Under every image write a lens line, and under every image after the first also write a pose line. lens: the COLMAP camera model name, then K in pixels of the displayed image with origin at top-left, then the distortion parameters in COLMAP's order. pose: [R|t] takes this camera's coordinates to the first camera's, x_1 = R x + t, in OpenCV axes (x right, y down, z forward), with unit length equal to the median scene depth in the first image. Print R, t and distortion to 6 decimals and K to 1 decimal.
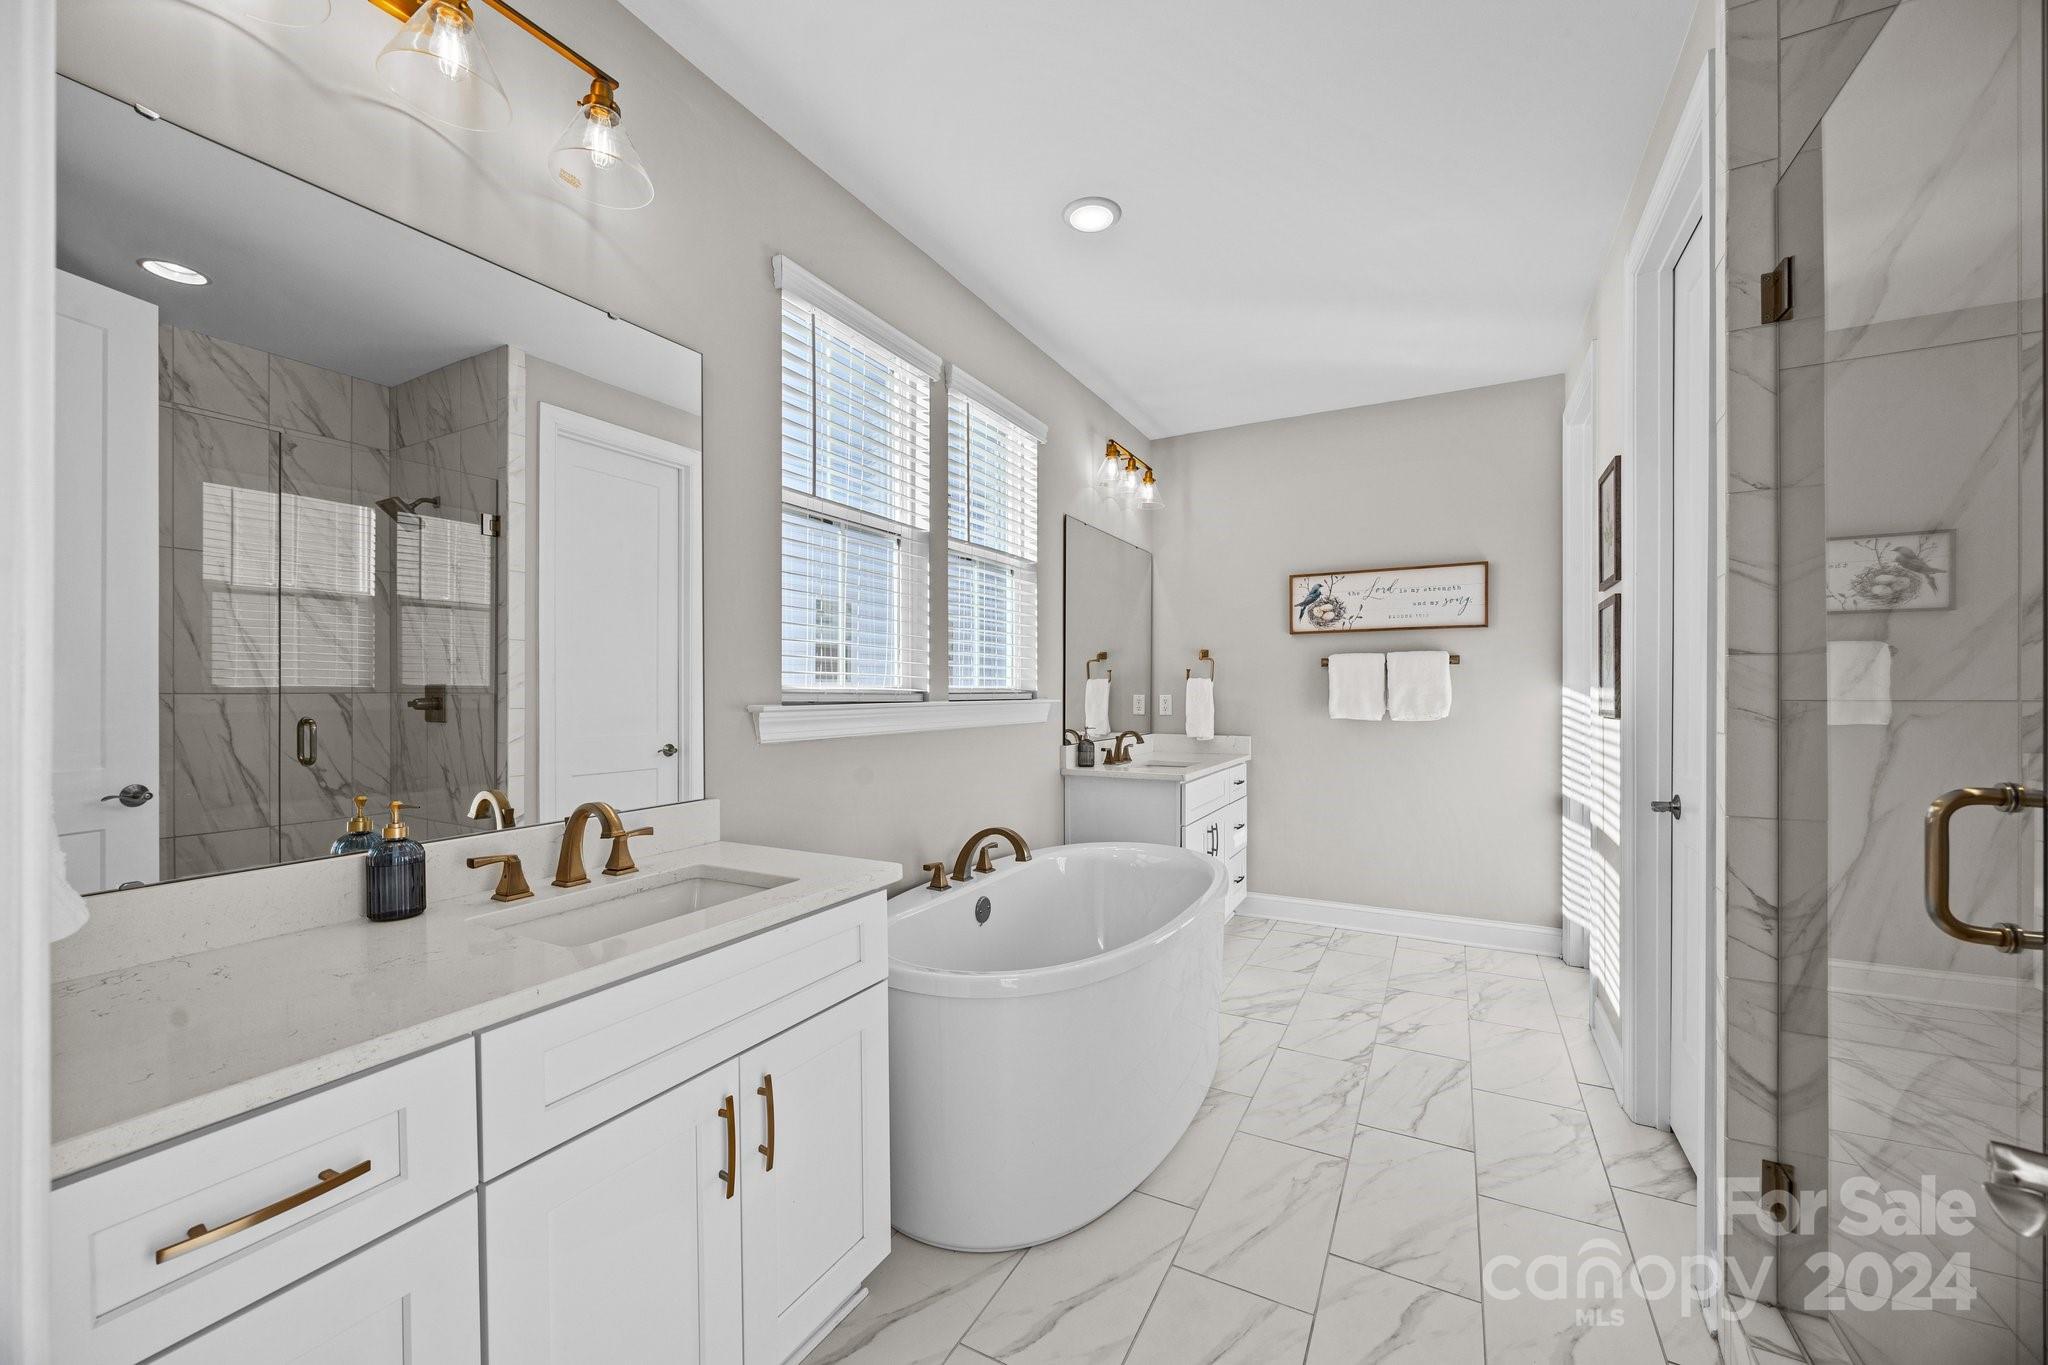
lens RADIAL K [[783.7, 0, 1024.0], [0, 783.7, 682.5], [0, 0, 1]] dist [-0.000584, 0.000052]
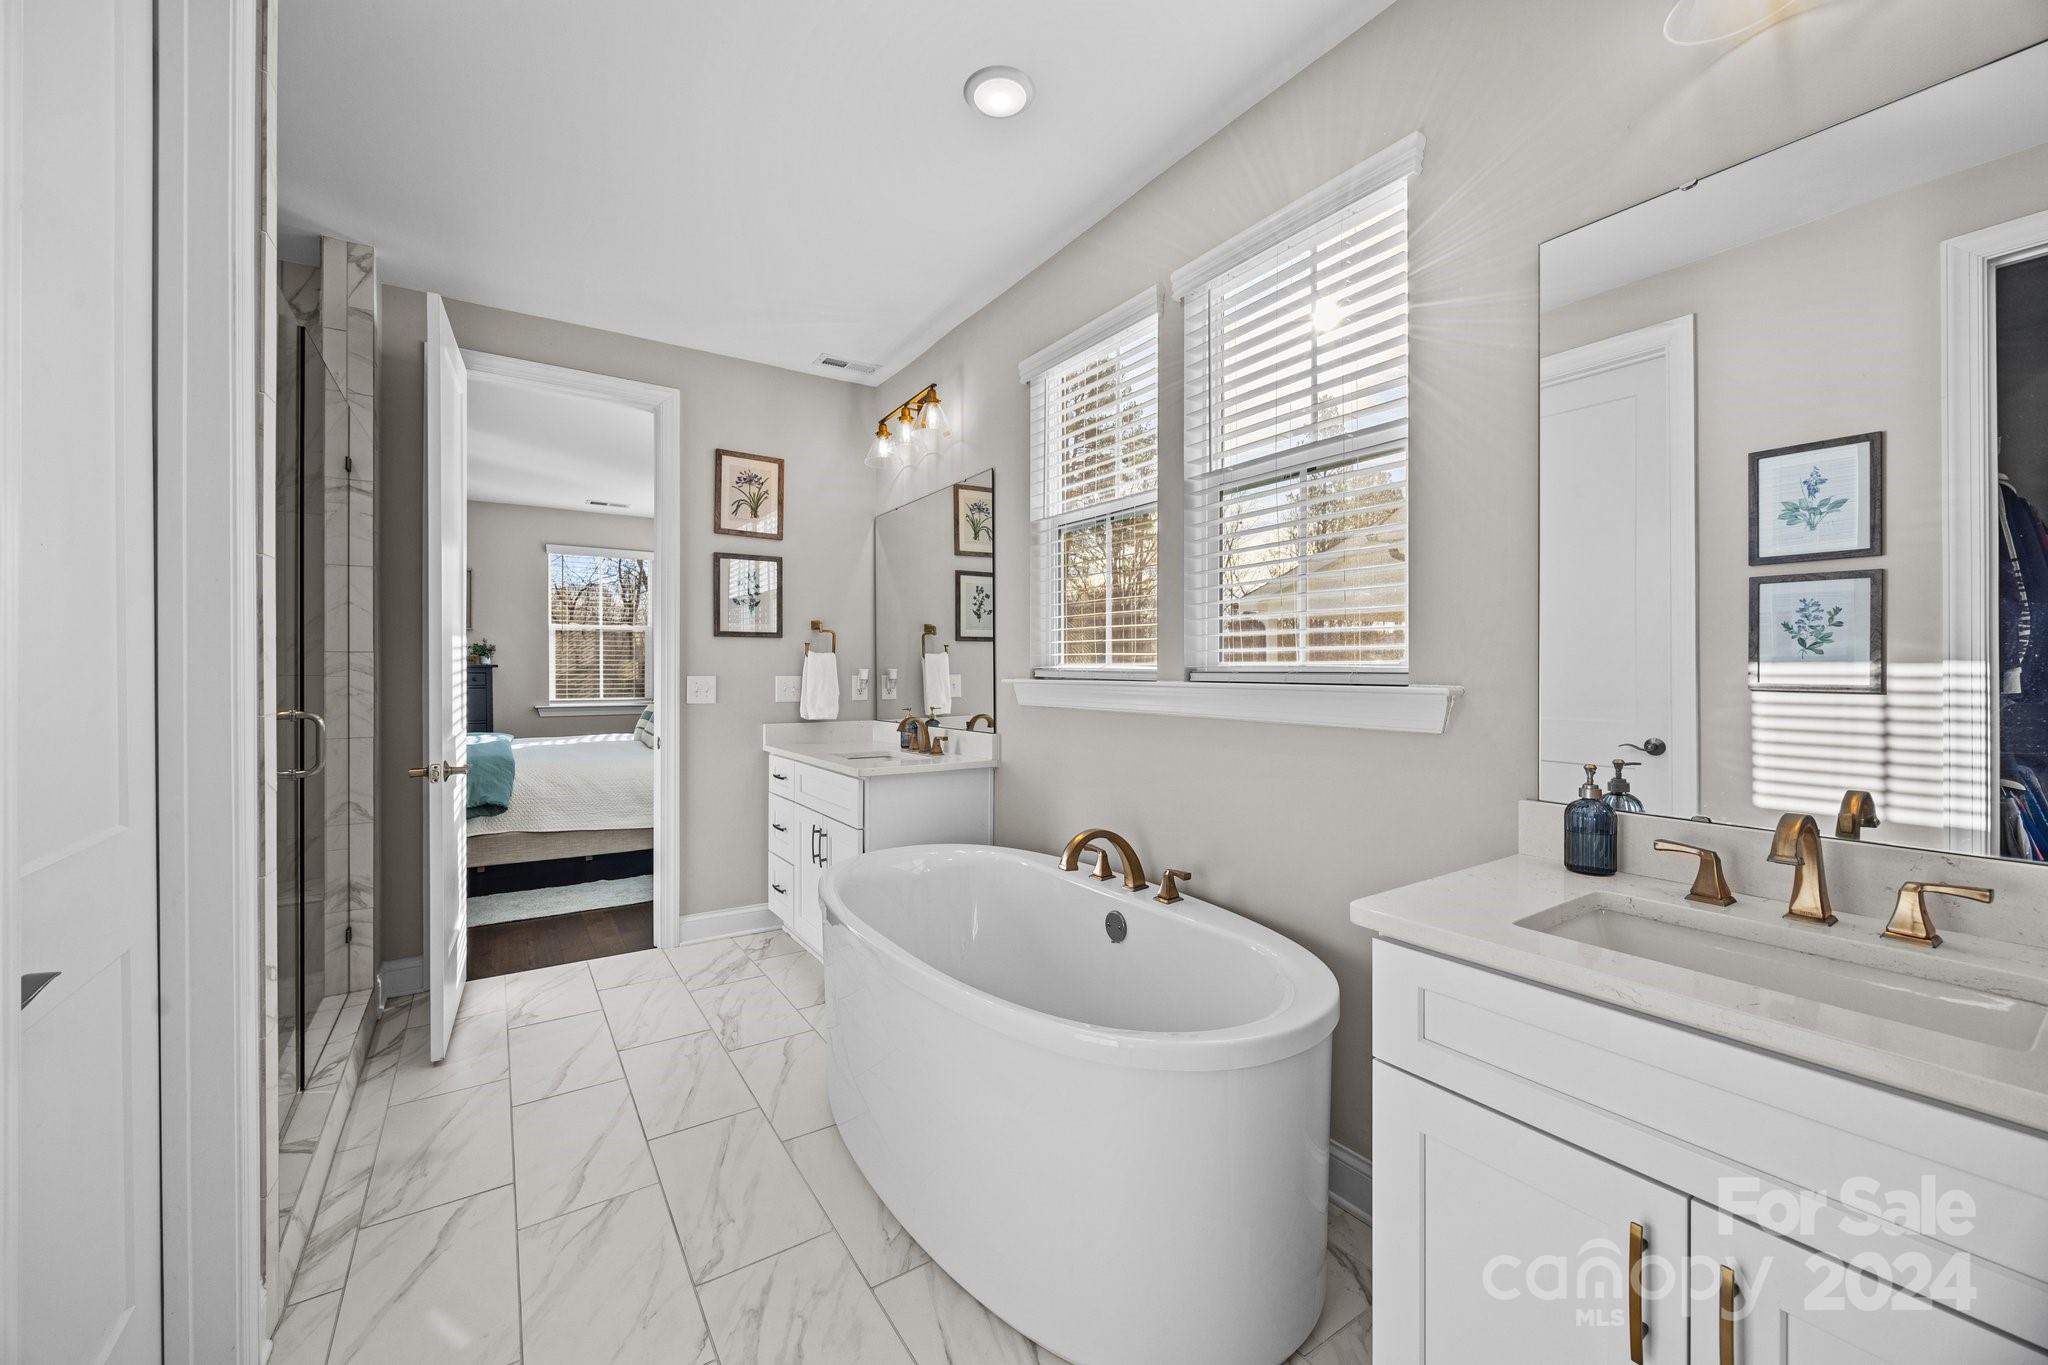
lens RADIAL K [[780.8, 0, 1032.9], [0, 780.8, 659.3], [0, 0, 1]] dist [0.000125, 0.000028]
pose [[-0.448882, -0.002031, -0.893589, 0.770539], [0.016772, 0.999802, -0.010698, 0.005969], [0.893434, -0.019789, -0.448759, 1.339365]]
